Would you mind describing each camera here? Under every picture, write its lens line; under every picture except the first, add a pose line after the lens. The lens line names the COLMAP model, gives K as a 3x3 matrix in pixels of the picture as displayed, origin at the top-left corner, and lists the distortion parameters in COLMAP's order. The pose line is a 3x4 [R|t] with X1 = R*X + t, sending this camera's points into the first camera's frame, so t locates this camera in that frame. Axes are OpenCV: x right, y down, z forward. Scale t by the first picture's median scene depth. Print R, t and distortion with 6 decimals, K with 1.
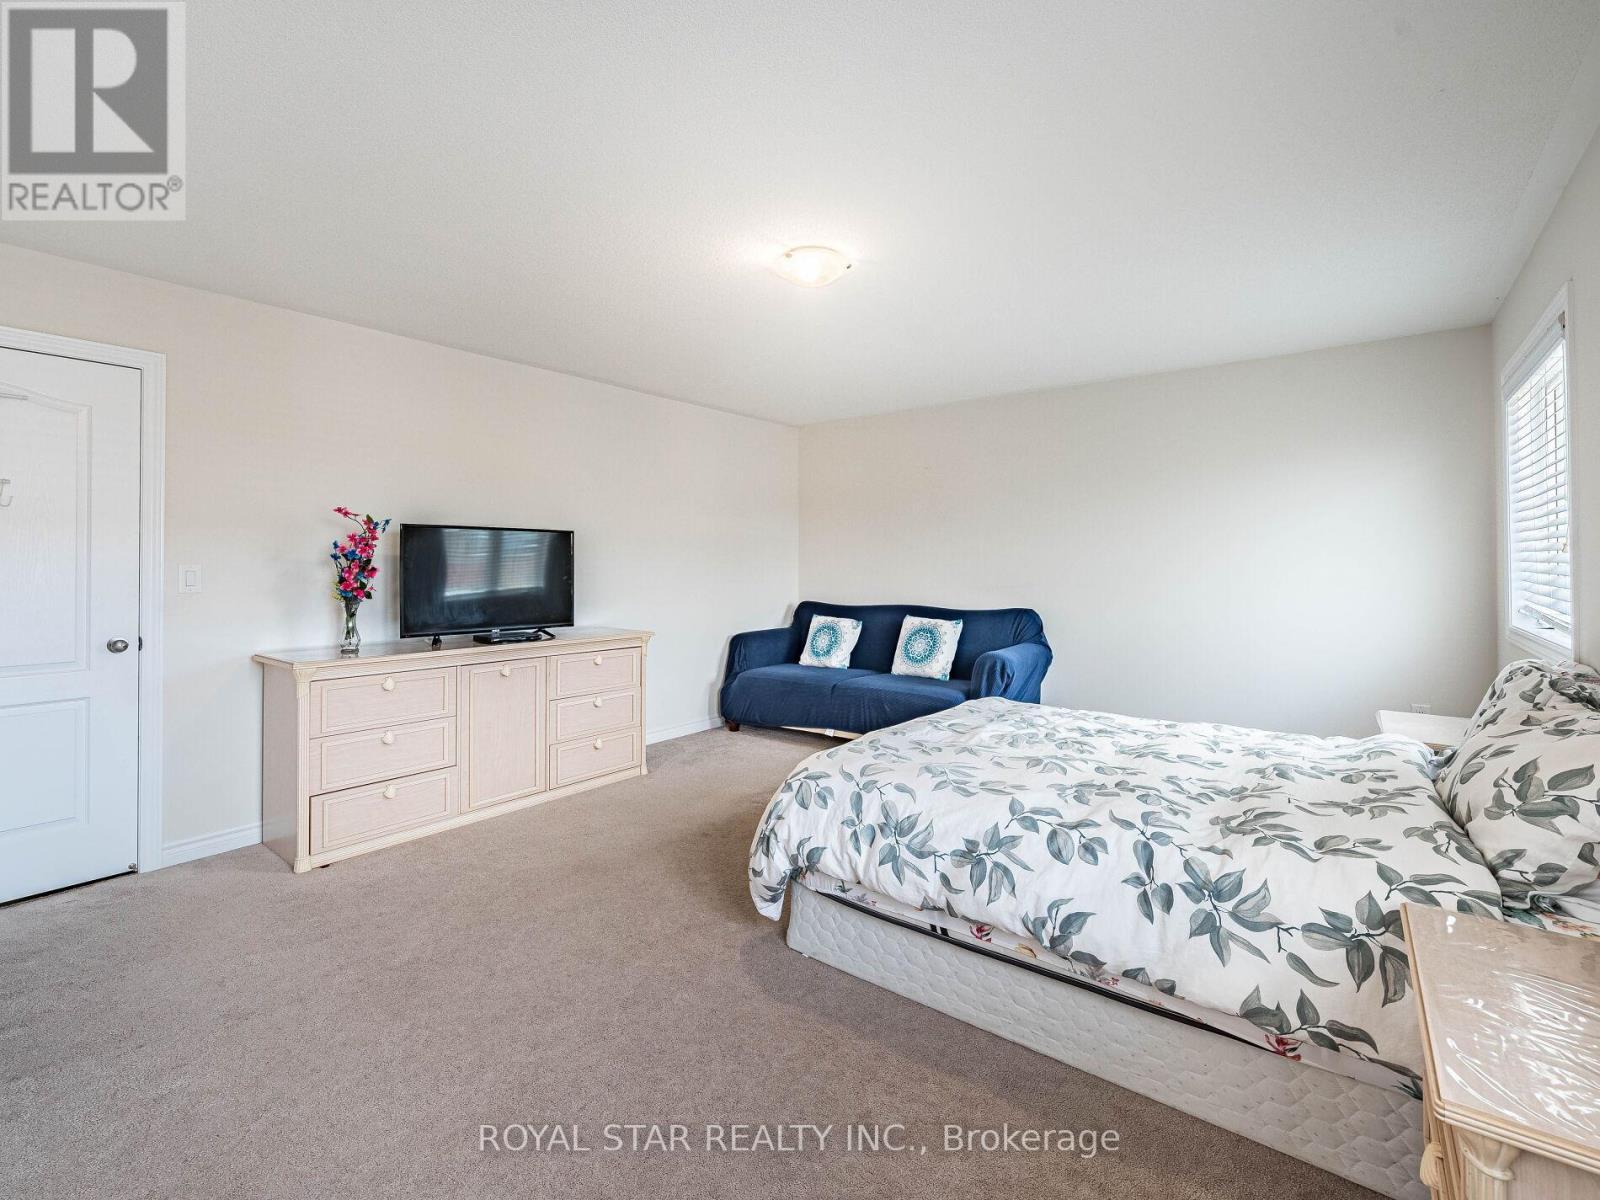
lens RADIAL K [[717.8, 0, 794.3], [0, 717.8, 567.2], [0, 0, 1]] dist [-0.001434, -0.000059]
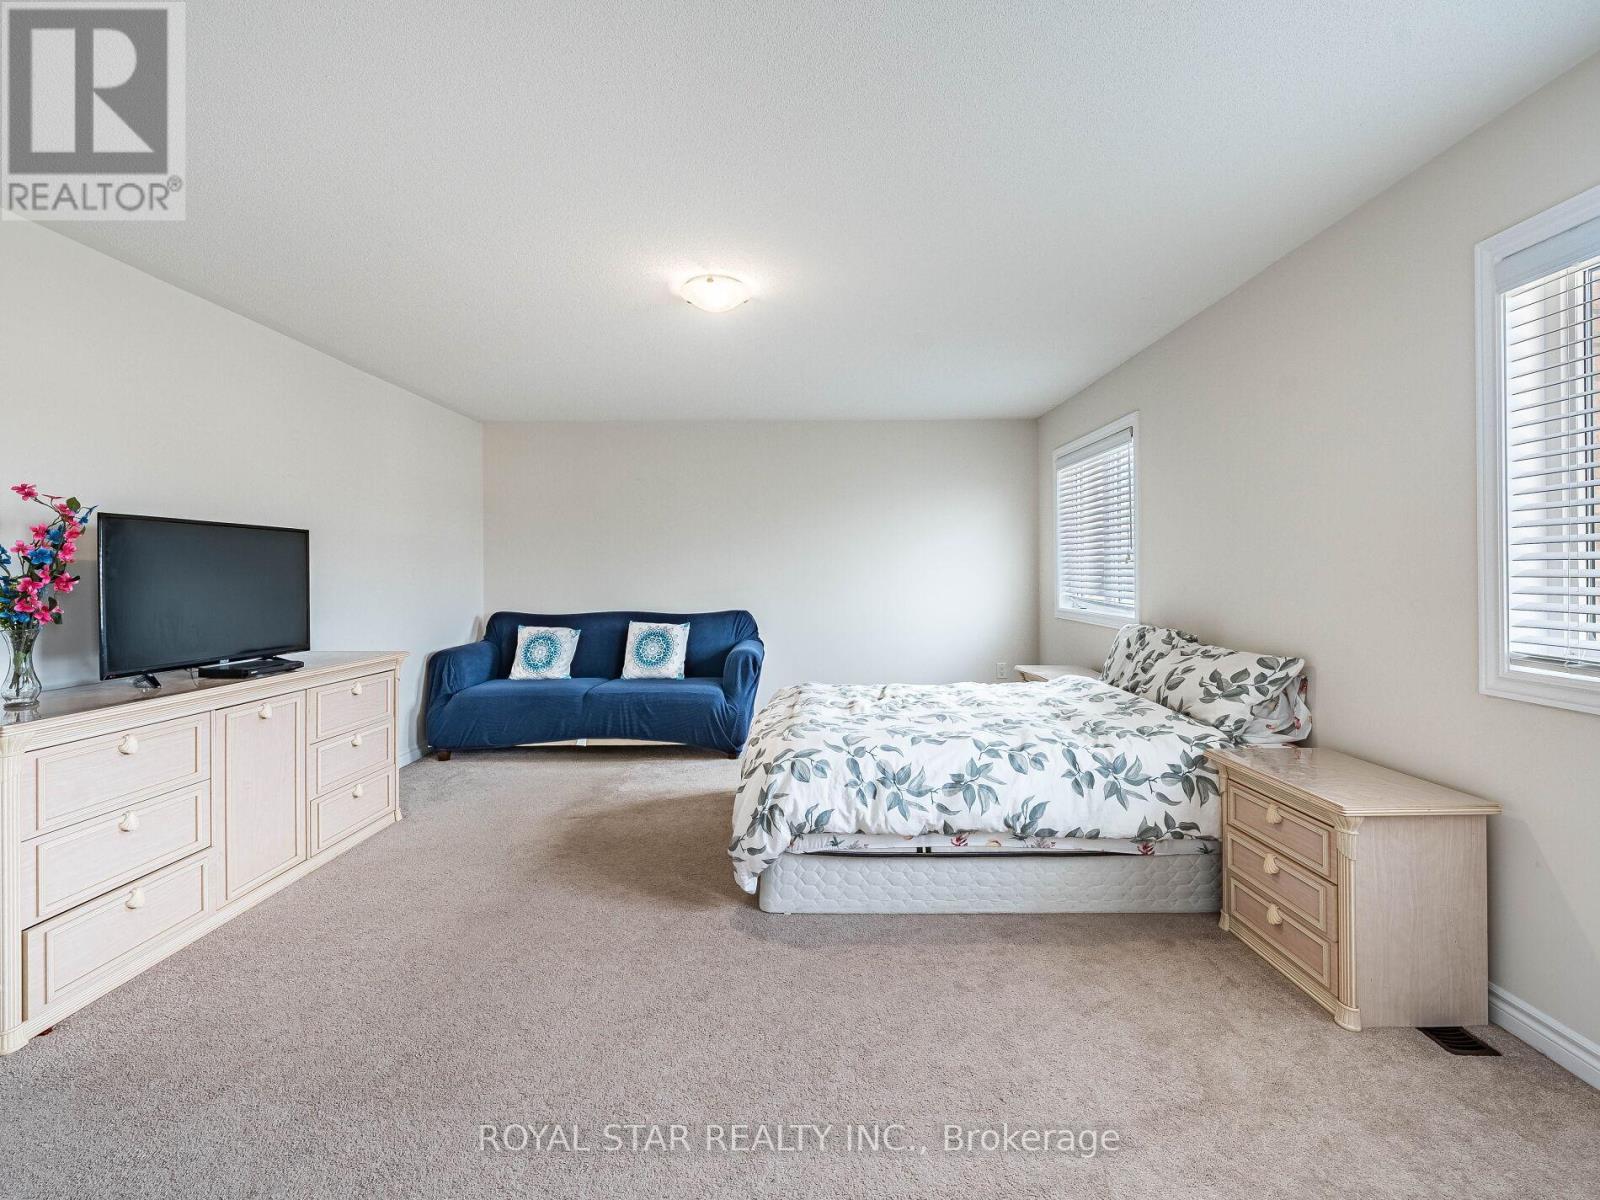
lens RADIAL K [[717.8, 0, 790.7], [0, 717.8, 583.1], [0, 0, 1]] dist [-0.001434, -0.000059]
pose [[0.799870, -0.011548, 0.600062, -0.760906], [0.005568, 0.999915, 0.011820, 0.003731], [-0.600147, -0.006113, 0.799866, 0.104427]]
